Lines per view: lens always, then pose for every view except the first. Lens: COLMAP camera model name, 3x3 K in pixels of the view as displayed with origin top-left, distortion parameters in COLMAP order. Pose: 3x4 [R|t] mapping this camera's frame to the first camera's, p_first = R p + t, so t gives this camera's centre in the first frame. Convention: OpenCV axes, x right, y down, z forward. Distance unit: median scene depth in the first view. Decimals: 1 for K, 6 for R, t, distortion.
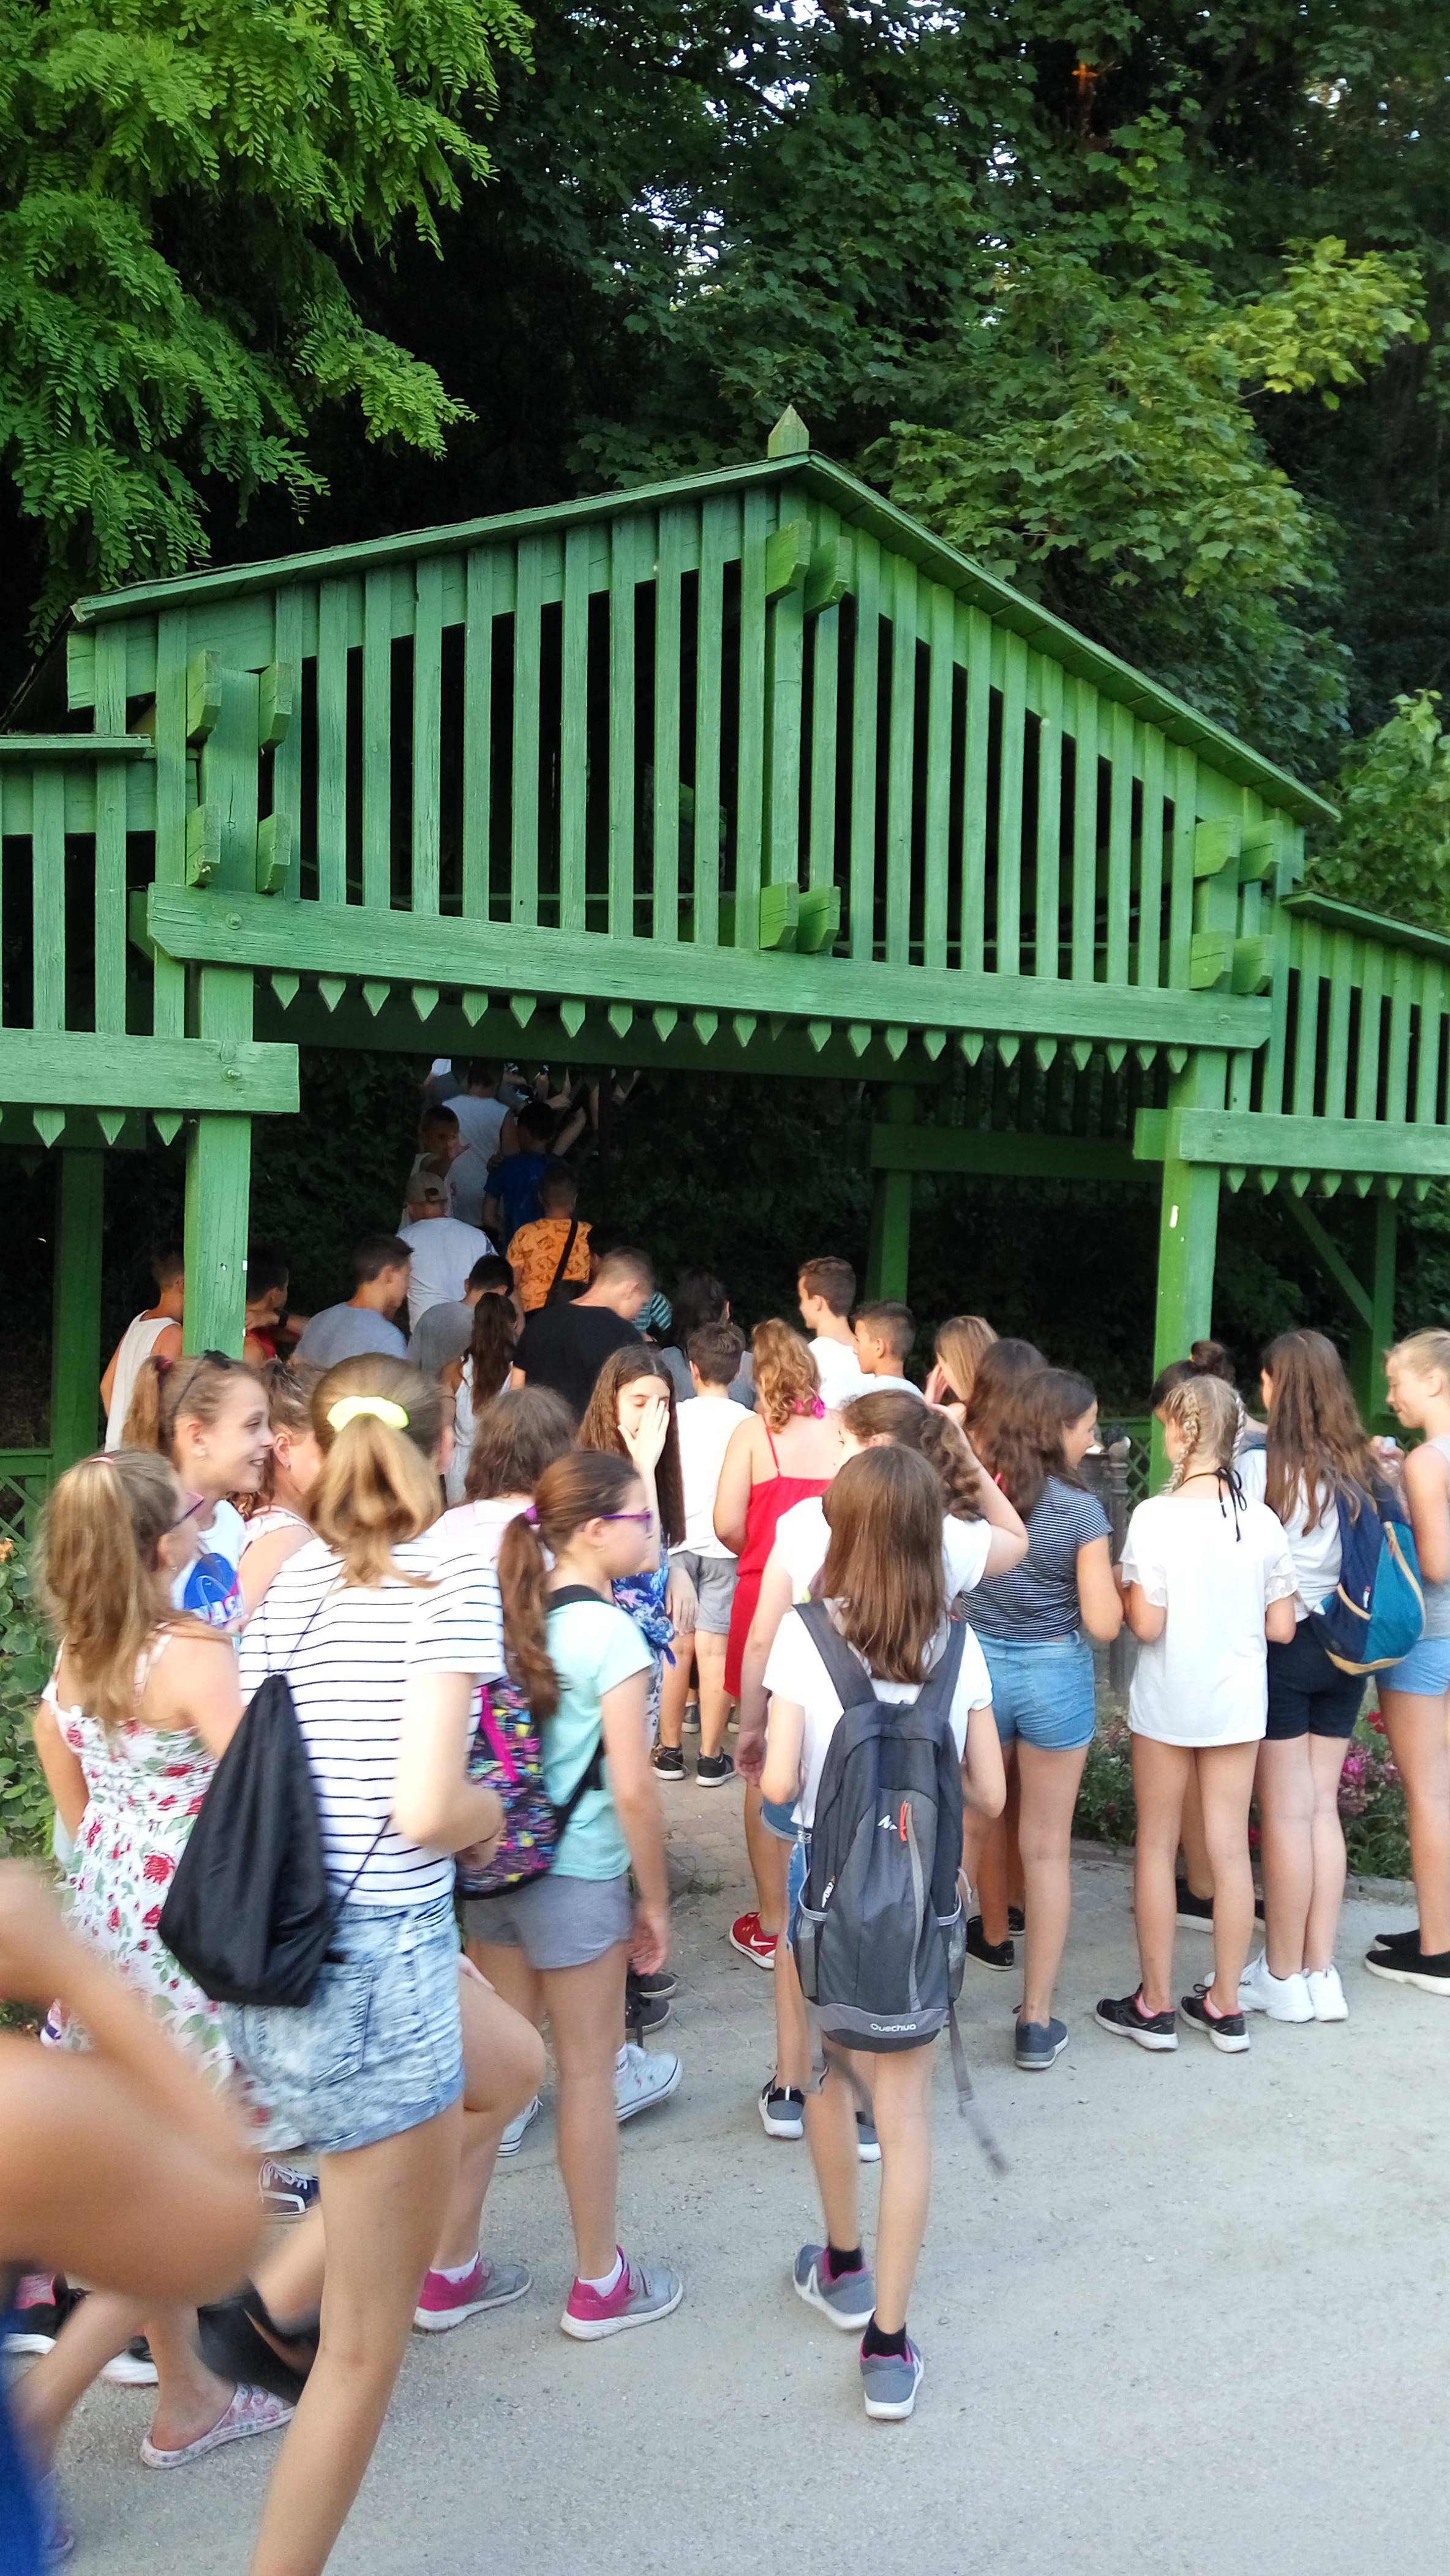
lens RADIAL K [[1999.2, 0, 725.0], [0, 1999.2, 1288.0], [0, 0, 1]] dist [0.108695, -0.177013]
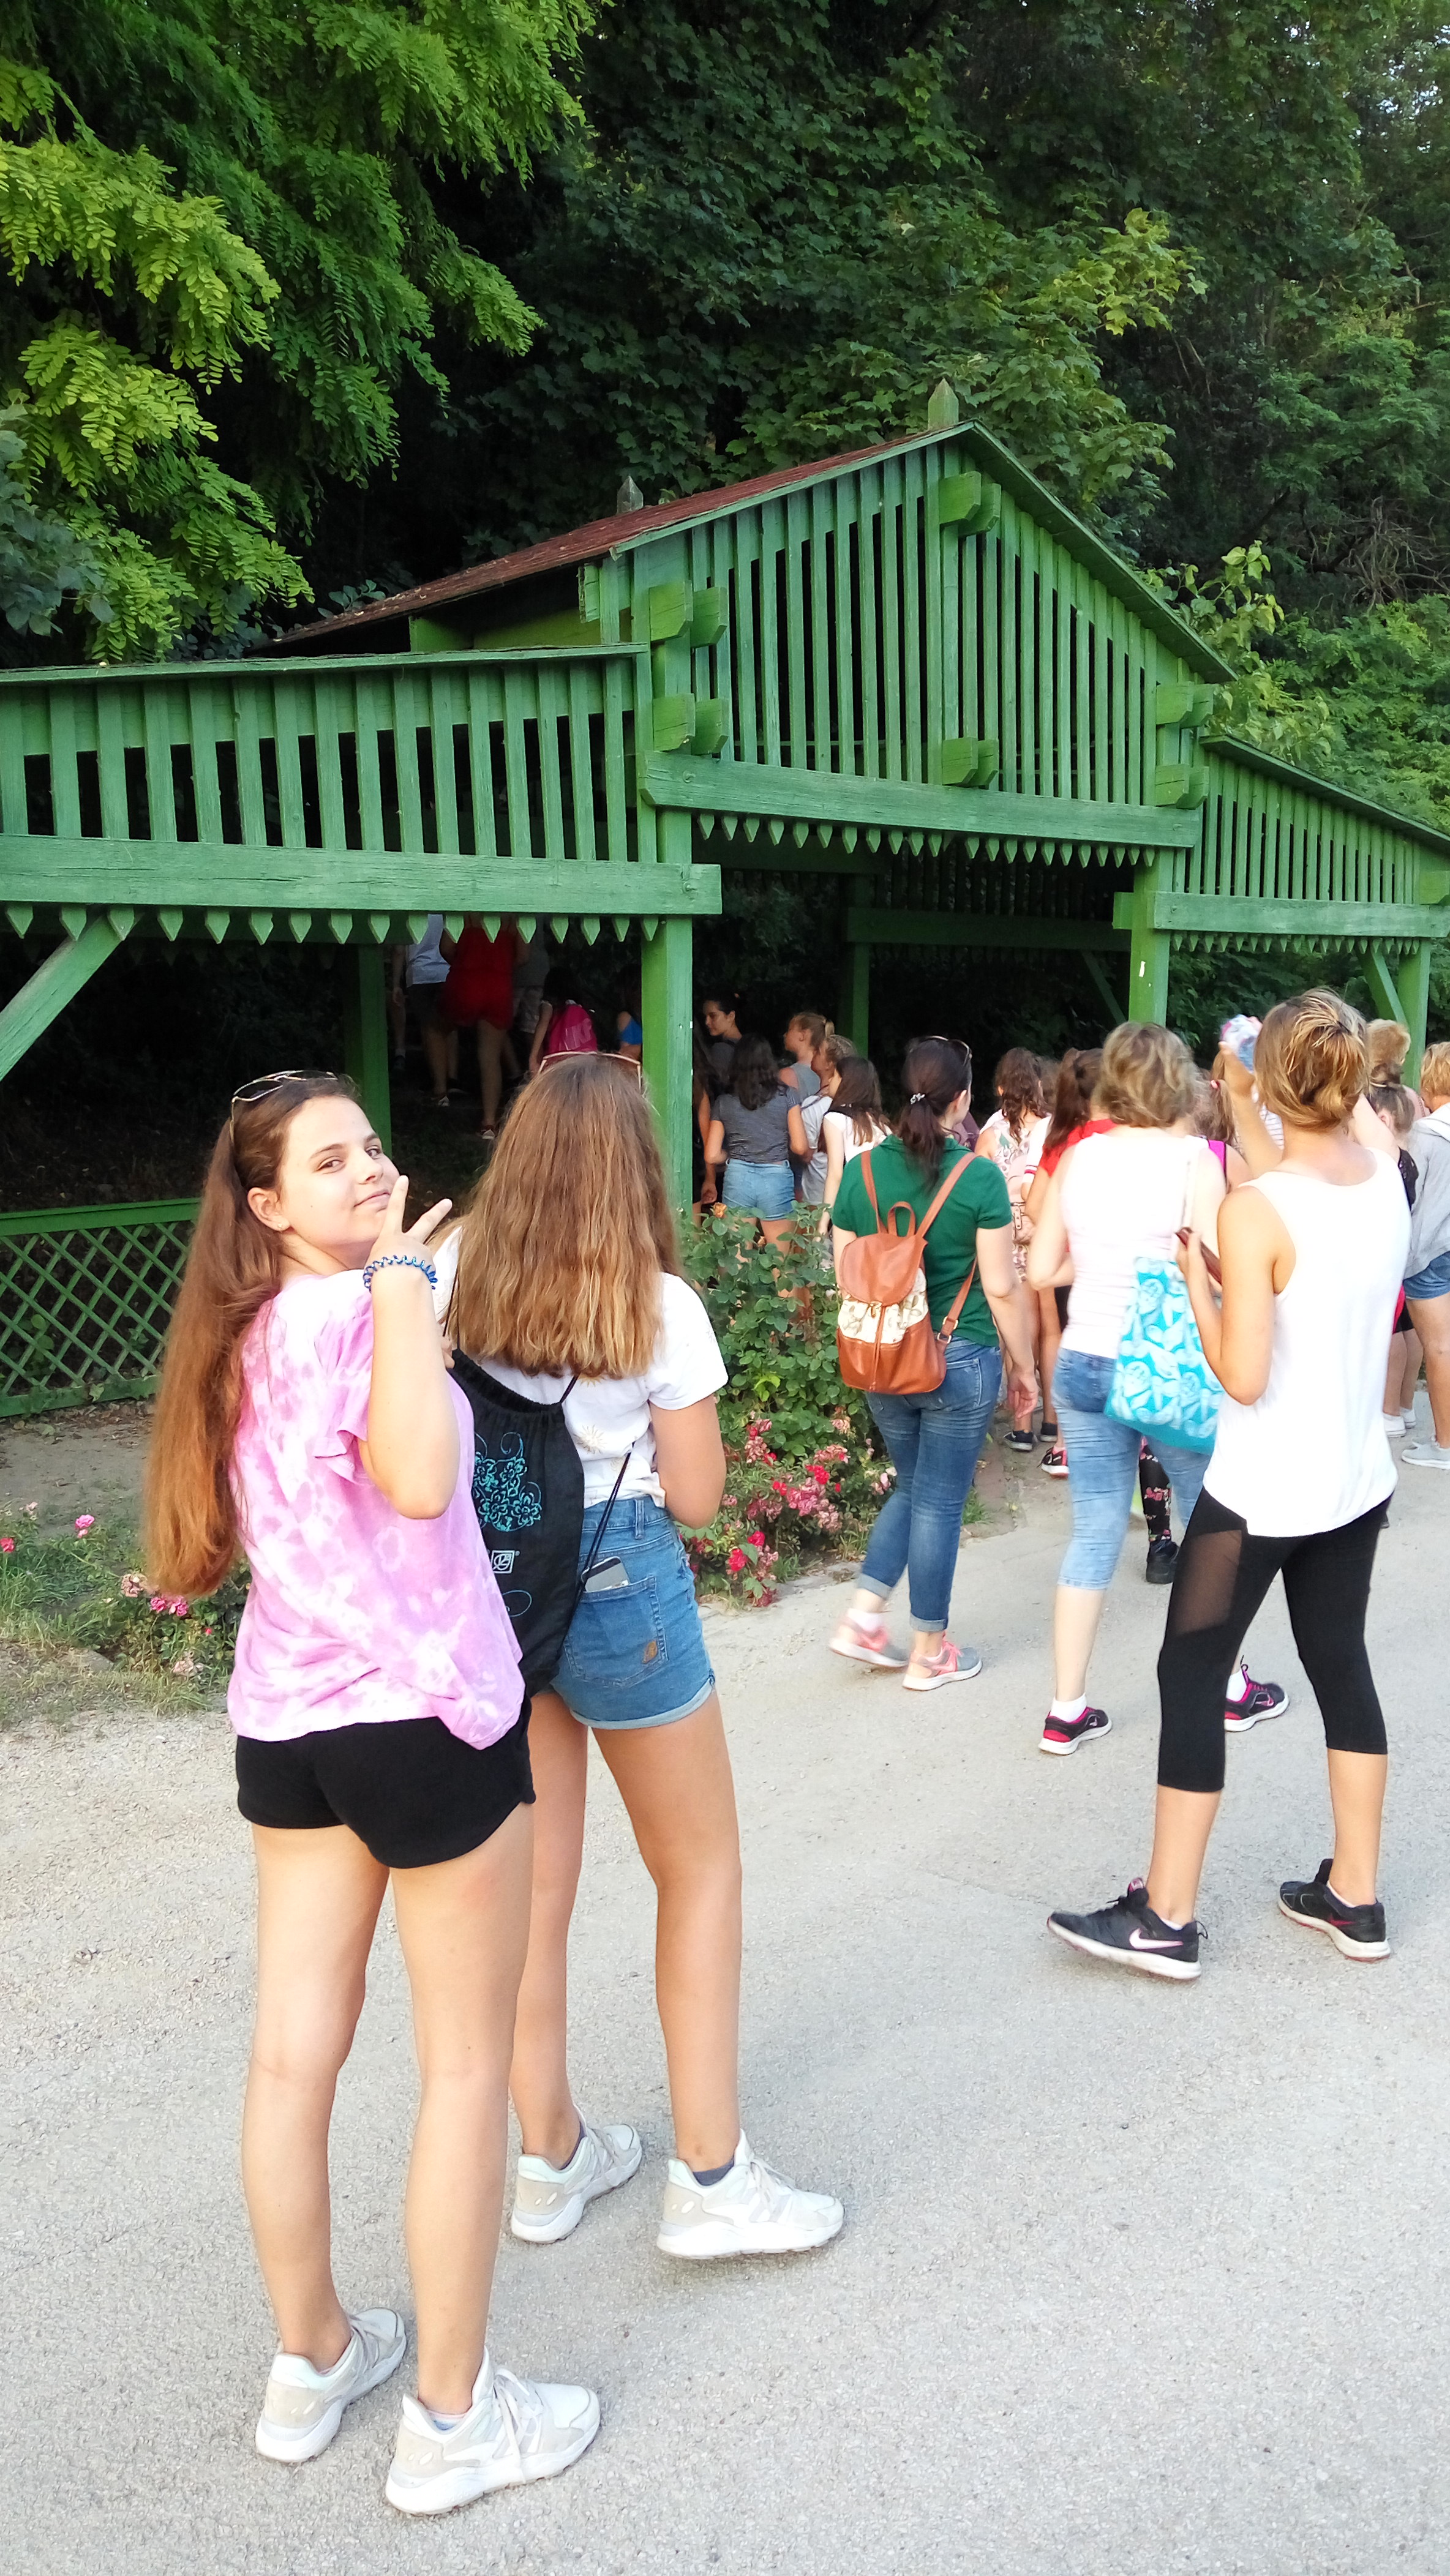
lens RADIAL K [[1999.2, 0, 725.0], [0, 1999.2, 1288.0], [0, 0, 1]] dist [0.108695, -0.177013]
pose [[0.950224, -0.081329, 0.300766, -0.520437], [0.046854, 0.991653, 0.120122, 0.003455], [-0.308025, -0.100051, 0.946103, -0.290183]]
